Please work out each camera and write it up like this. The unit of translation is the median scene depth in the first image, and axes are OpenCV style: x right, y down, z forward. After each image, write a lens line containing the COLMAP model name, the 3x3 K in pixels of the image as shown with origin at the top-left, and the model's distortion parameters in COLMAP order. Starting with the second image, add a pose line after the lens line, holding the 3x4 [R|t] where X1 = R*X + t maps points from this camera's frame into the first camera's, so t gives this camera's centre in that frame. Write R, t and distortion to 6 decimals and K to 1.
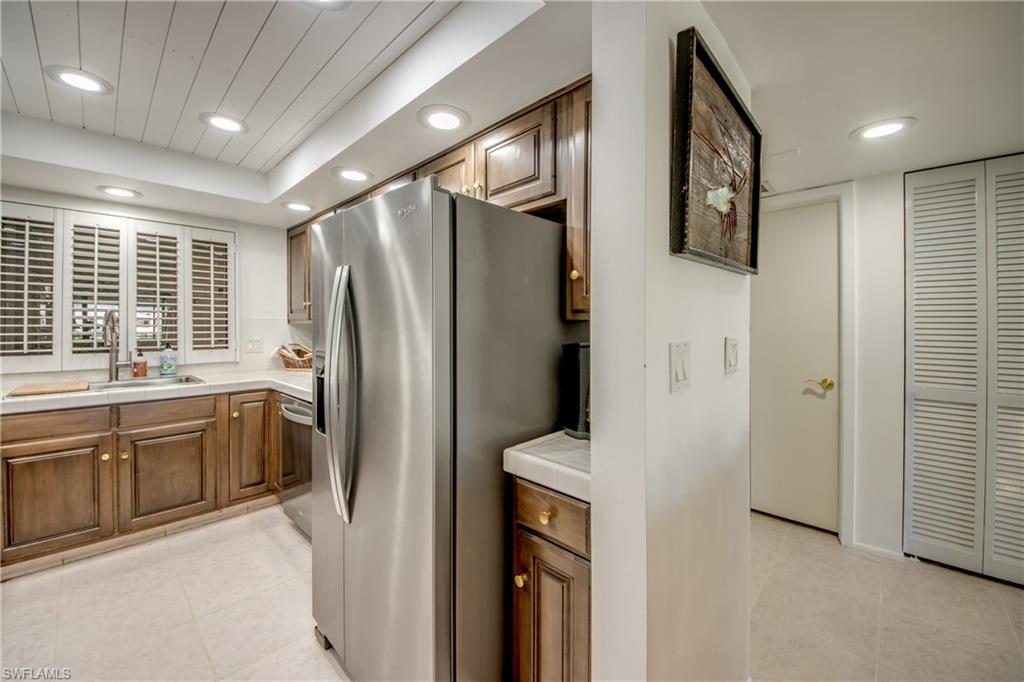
lens RADIAL K [[386.0, 0, 511.2], [0, 386.0, 325.6], [0, 0, 1]] dist [0.000096, -0.010662]
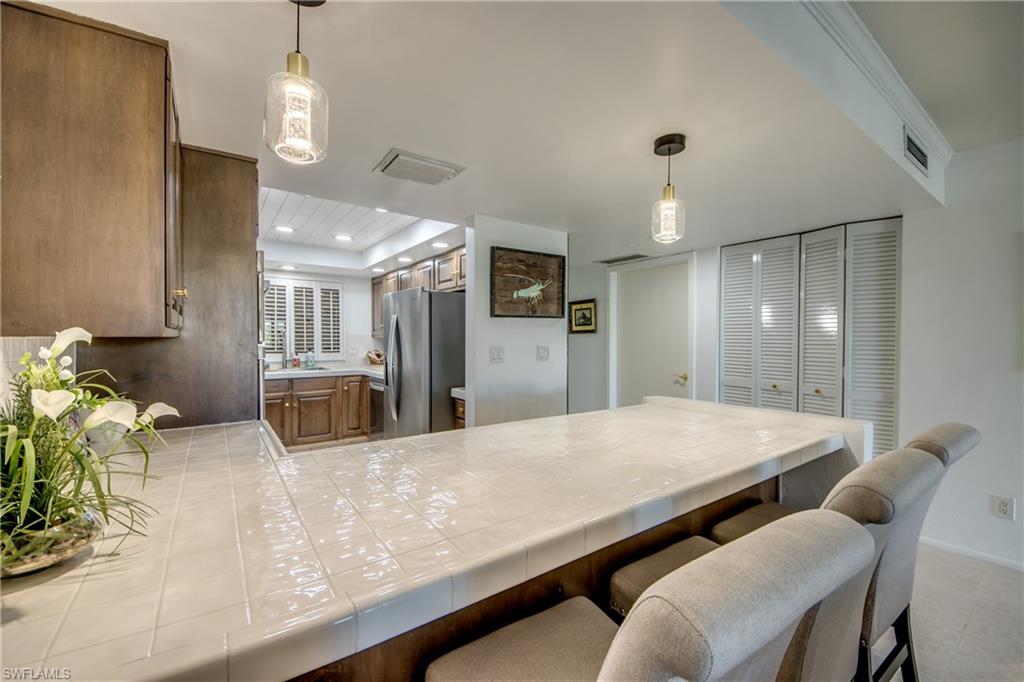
lens RADIAL K [[416.7, 0, 509.1], [0, 416.7, 352.1], [0, 0, 1]] dist [0.019682, -0.014709]
pose [[0.979695, 0.013412, -0.200045, 0.414721], [-0.007228, 0.999474, 0.031613, -0.005022], [0.200363, -0.029526, 0.979277, -0.745137]]
